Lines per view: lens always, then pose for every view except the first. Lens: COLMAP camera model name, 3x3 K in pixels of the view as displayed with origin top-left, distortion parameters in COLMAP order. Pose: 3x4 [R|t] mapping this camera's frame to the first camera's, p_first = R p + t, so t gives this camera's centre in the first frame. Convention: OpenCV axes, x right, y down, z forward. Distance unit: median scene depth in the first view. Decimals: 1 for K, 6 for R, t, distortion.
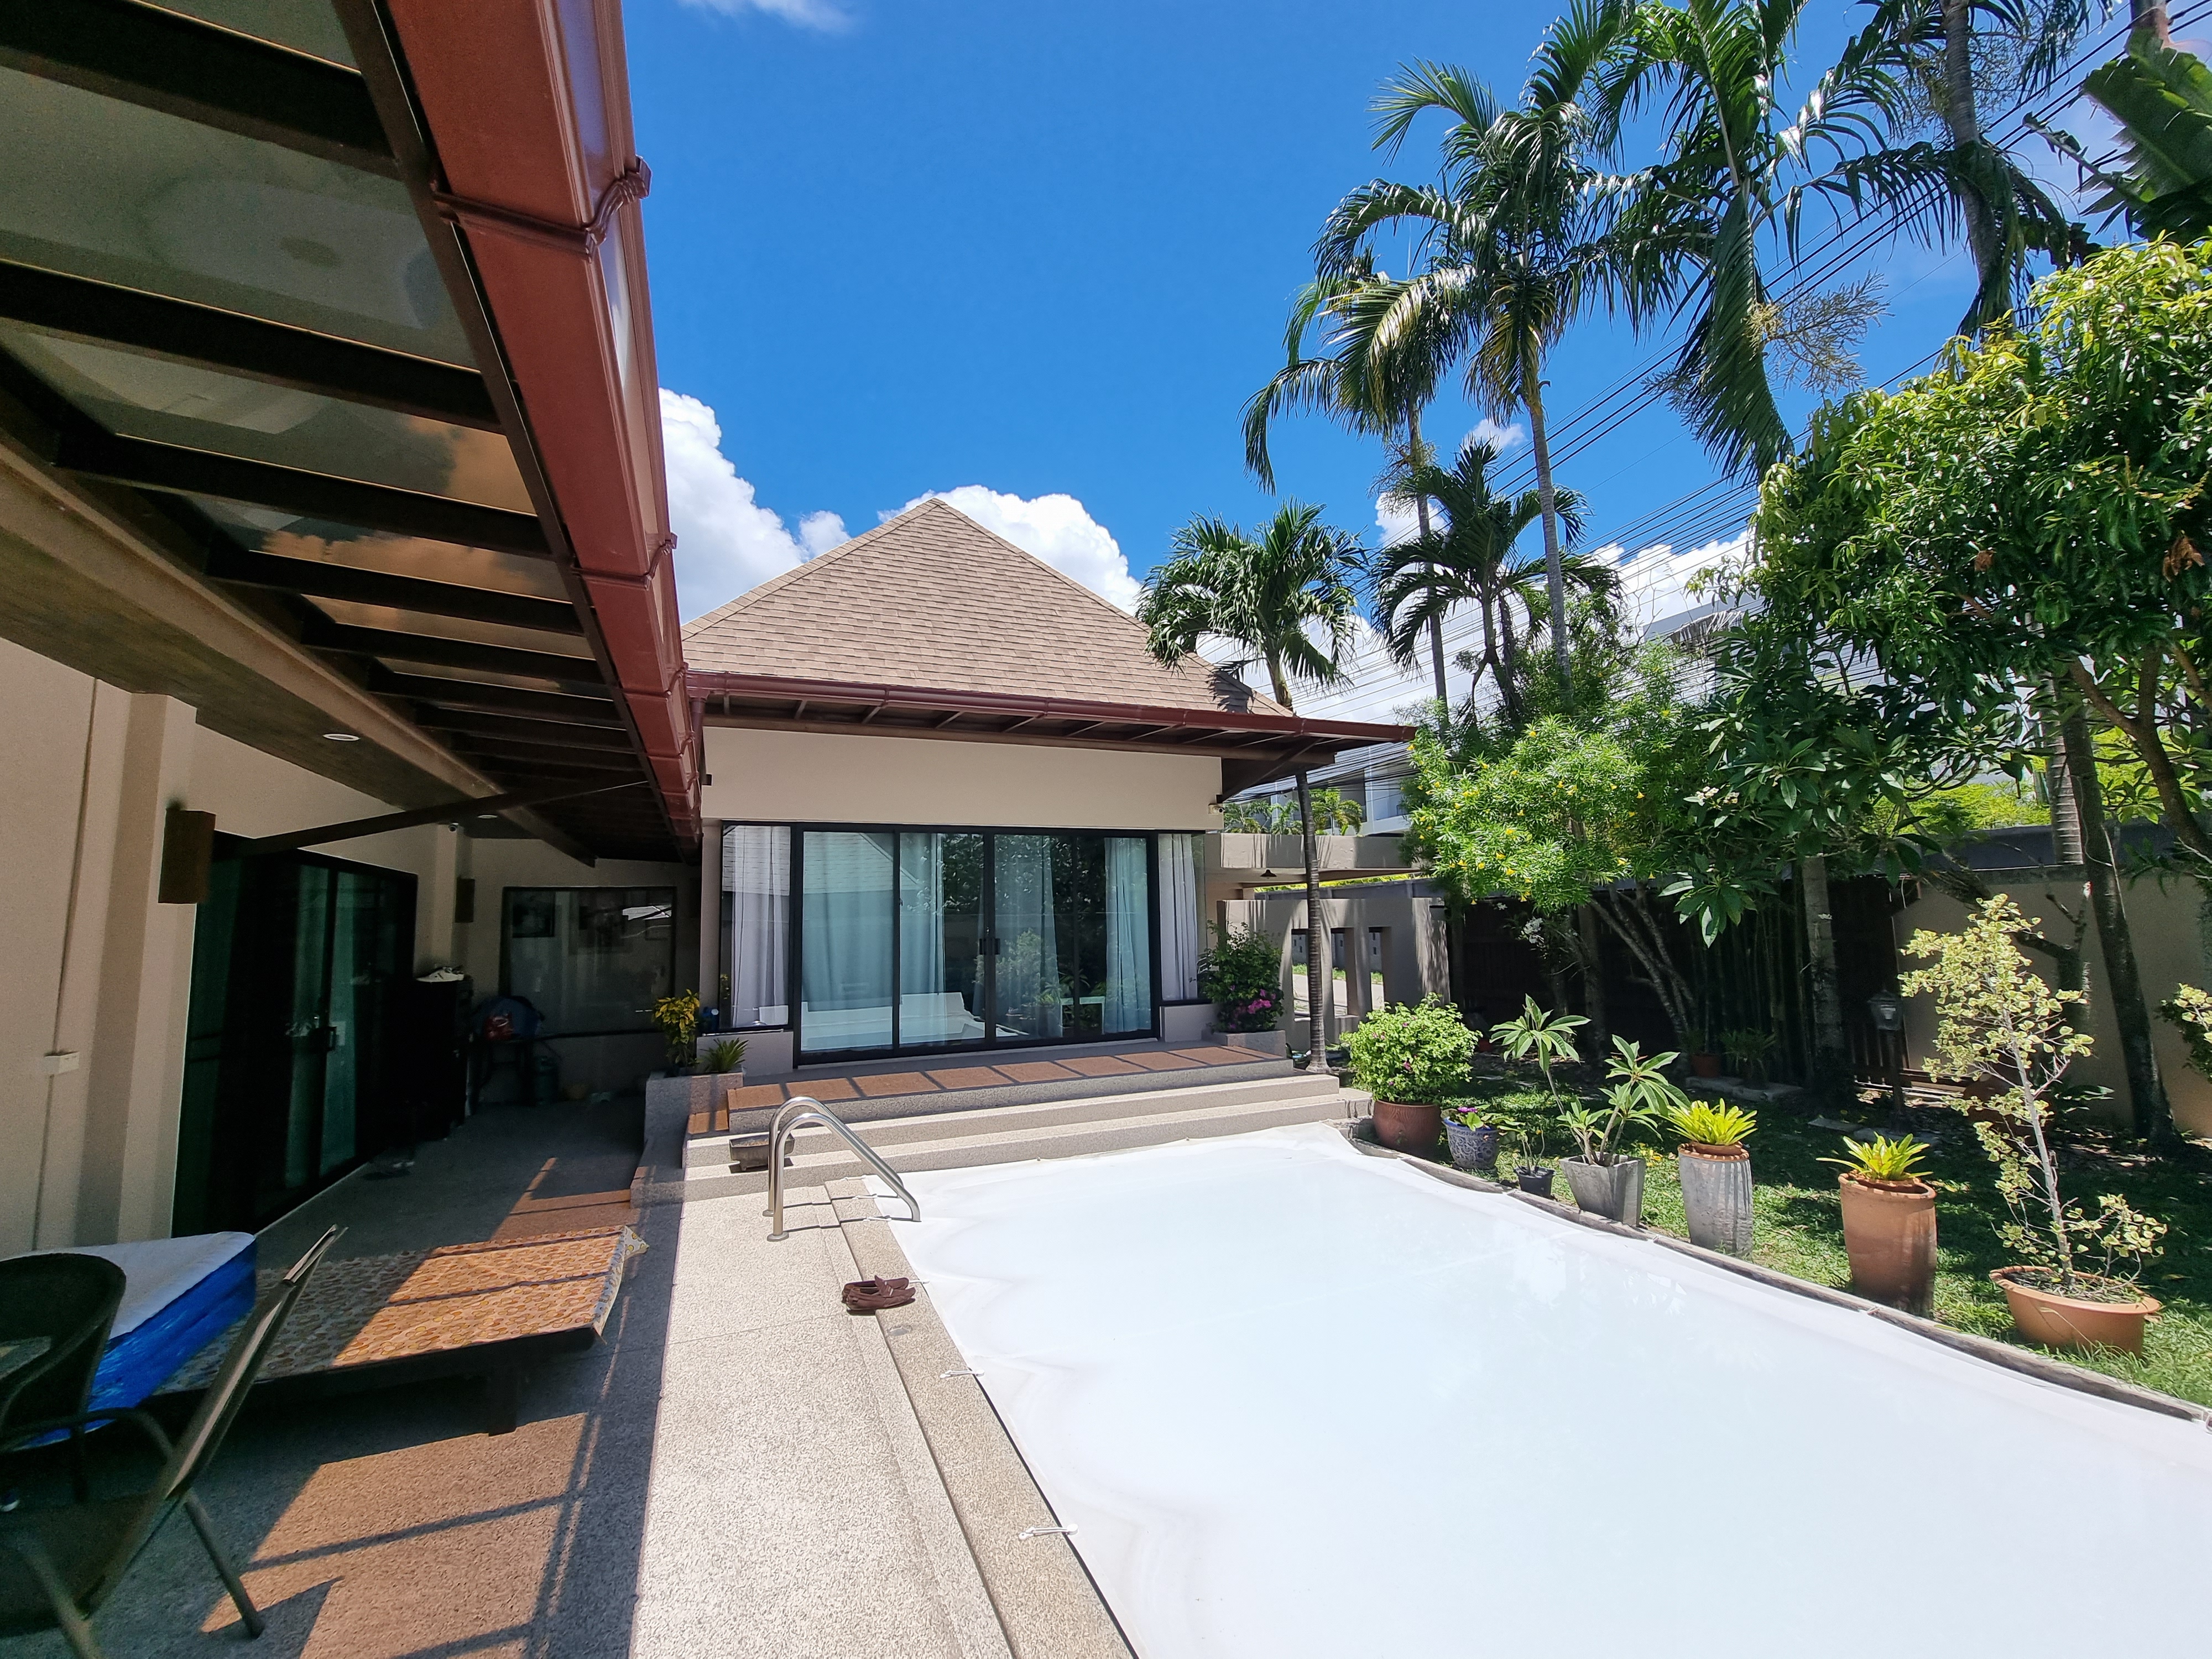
lens RADIAL K [[906.8, 0, 1108.7], [0, 906.8, 824.8], [0, 0, 1]] dist [-0.002871, -0.000547]
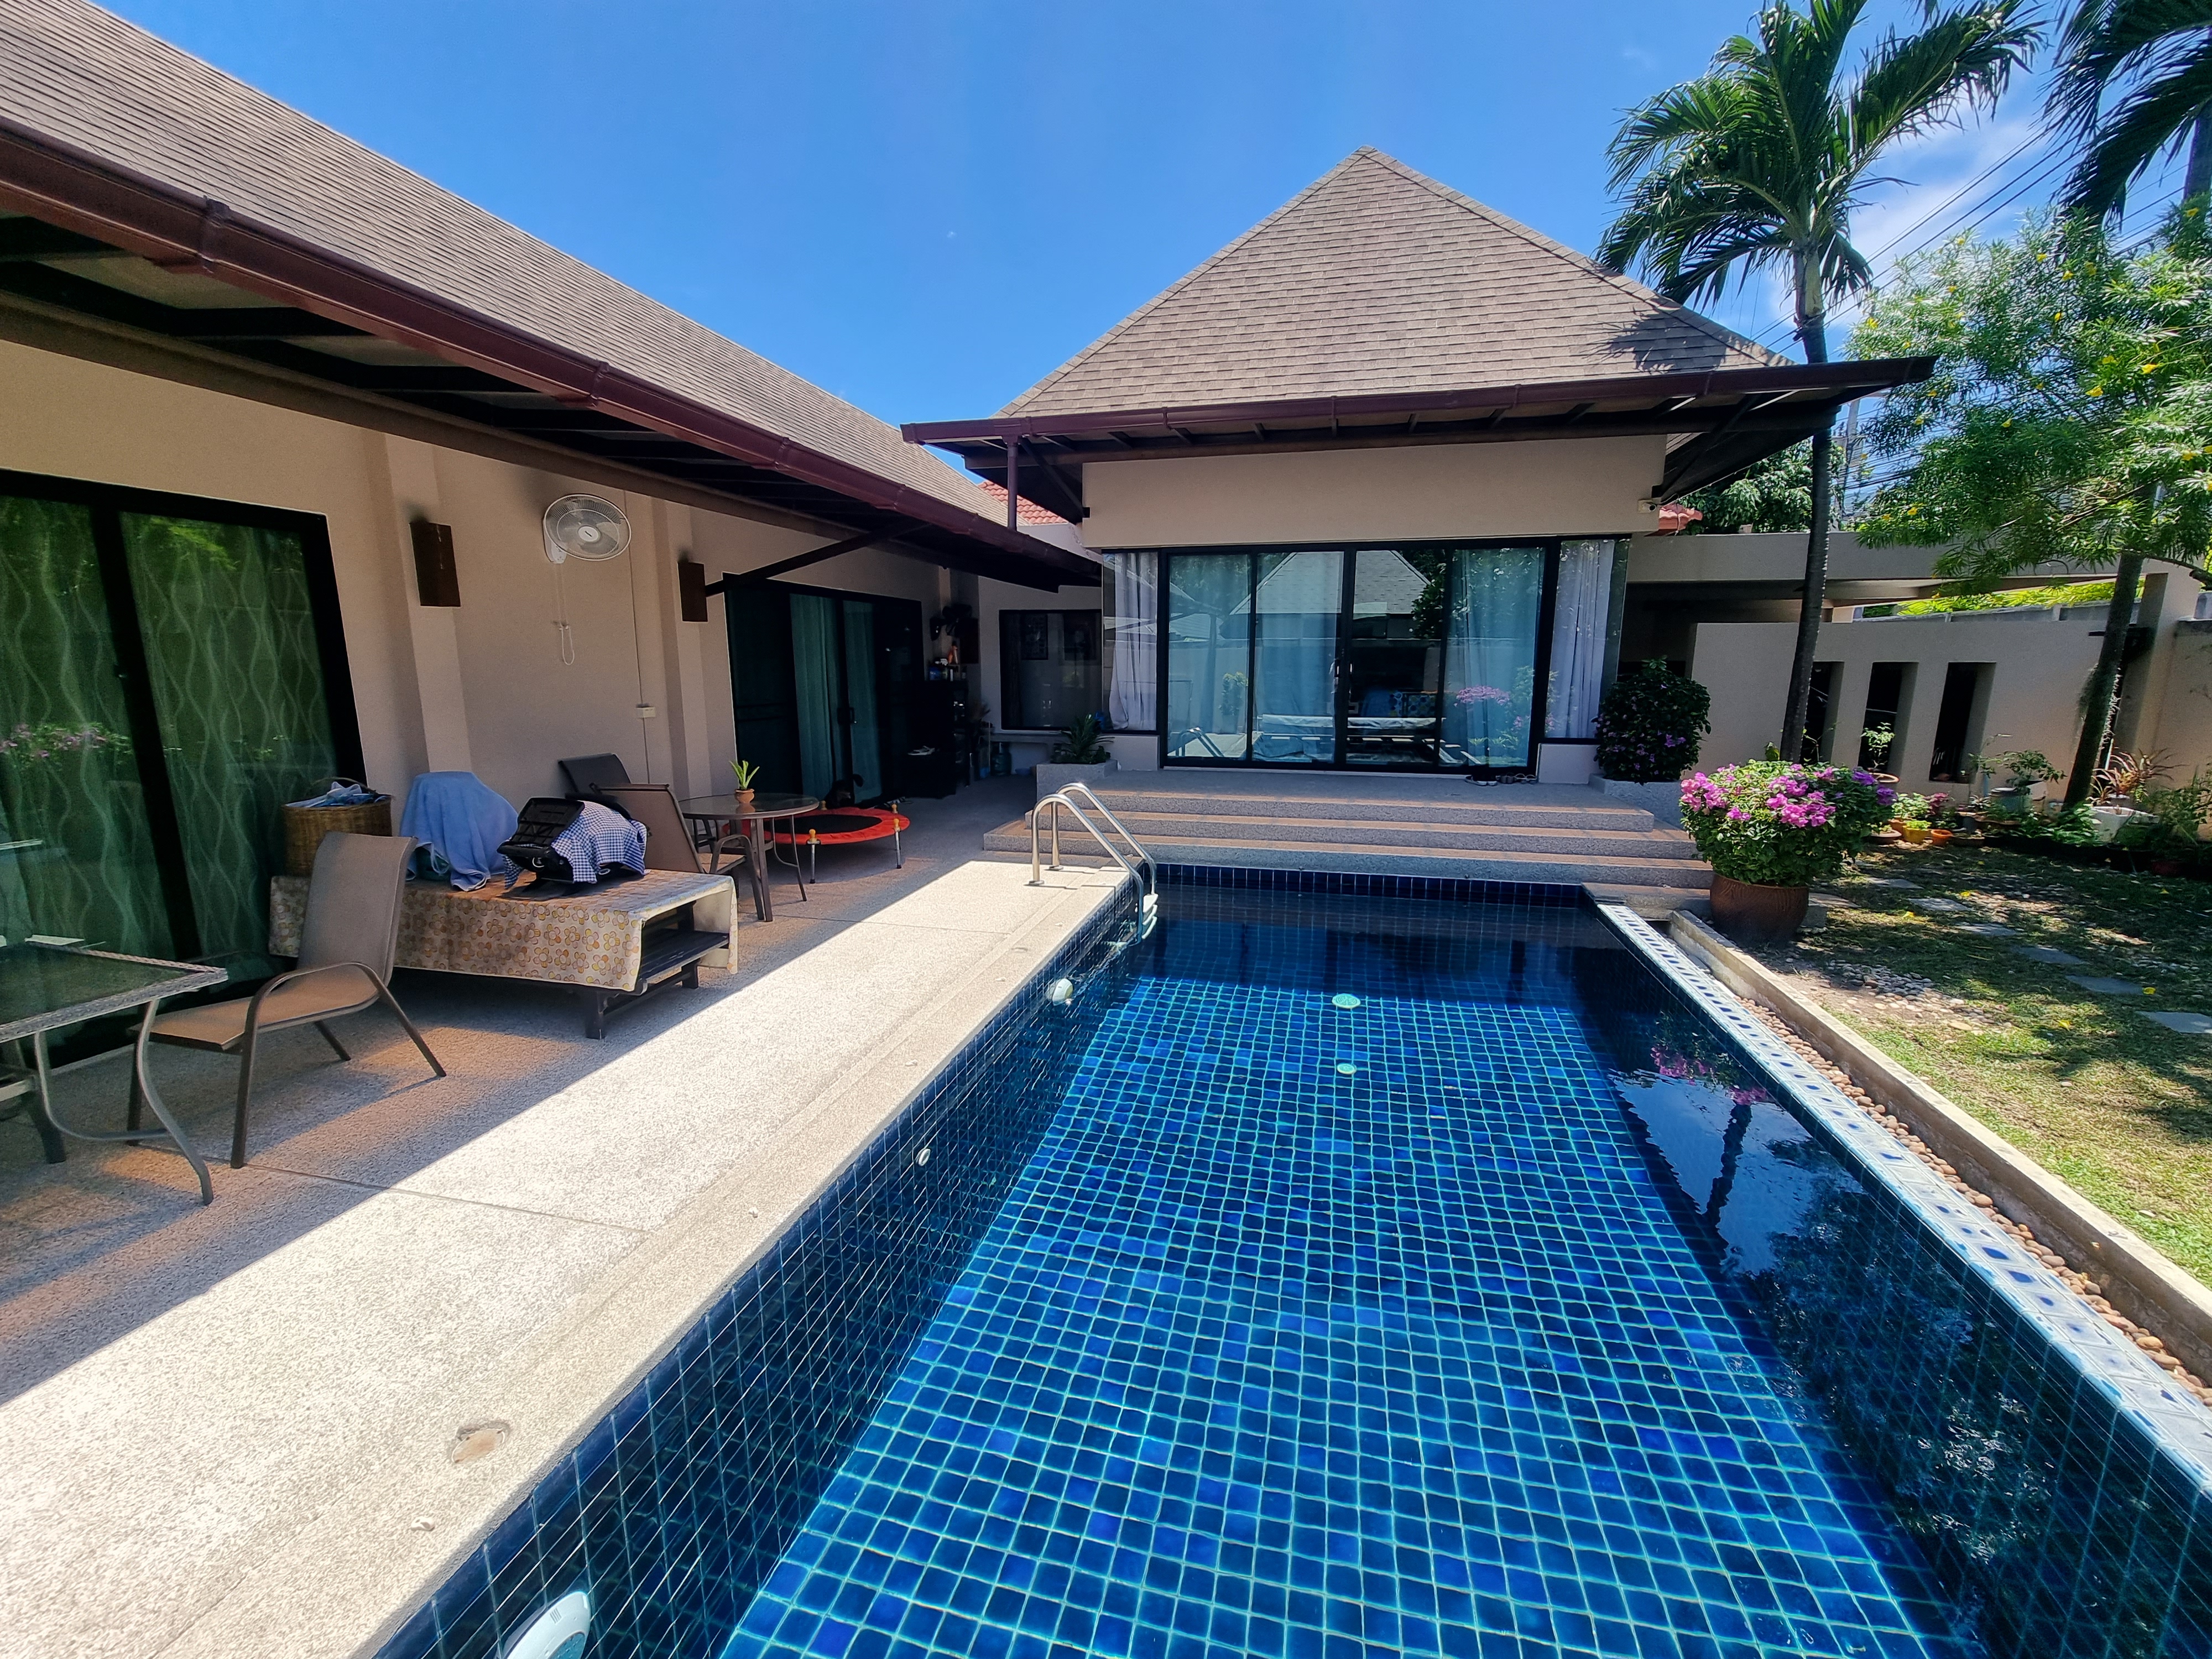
lens RADIAL K [[906.8, 0, 1114.2], [0, 906.8, 828.8], [0, 0, 1]] dist [-0.002871, -0.000547]
pose [[0.805435, 0.133667, -0.577415, 0.245419], [0.046372, 0.957038, 0.286230, 0.005315], [0.590867, -0.257315, 0.764634, 0.040320]]
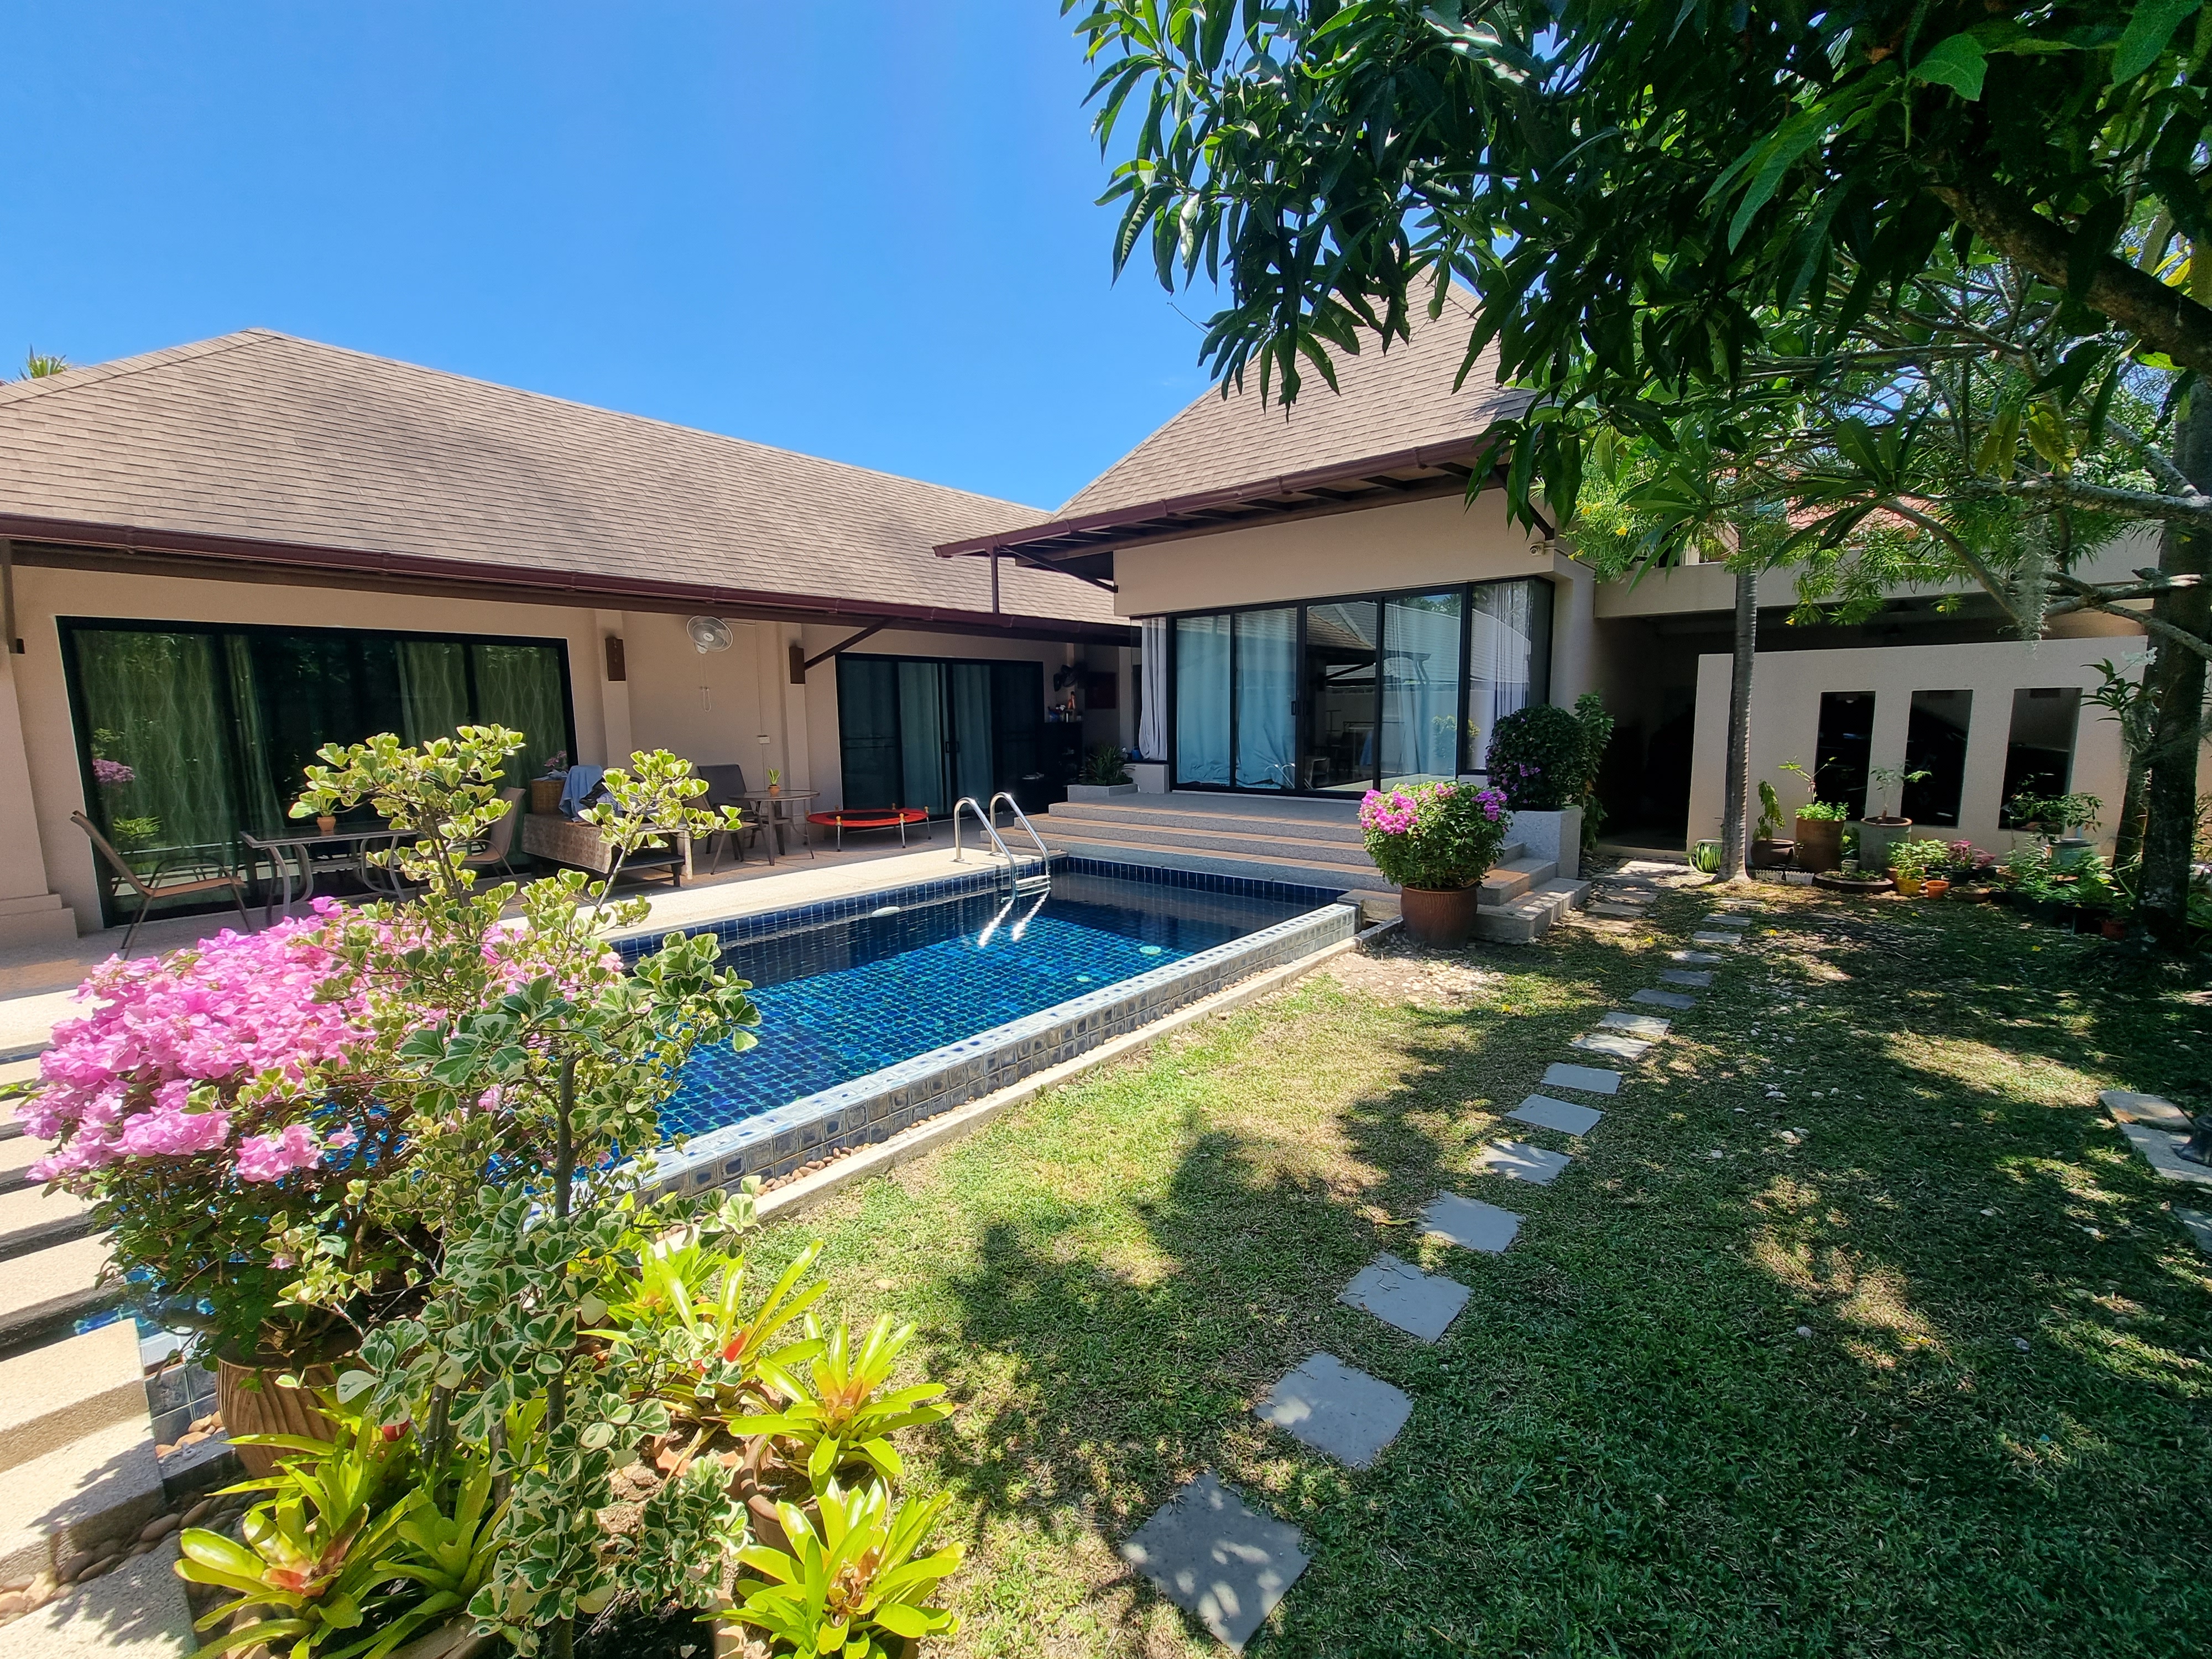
lens RADIAL K [[906.8, 0, 1117.7], [0, 906.8, 845.3], [0, 0, 1]] dist [-0.002871, -0.000547]
pose [[0.459445, 0.148635, -0.875682, 0.734665], [0.103314, 0.970264, 0.218894, 0.026436], [0.882177, -0.191040, 0.430426, 0.251218]]
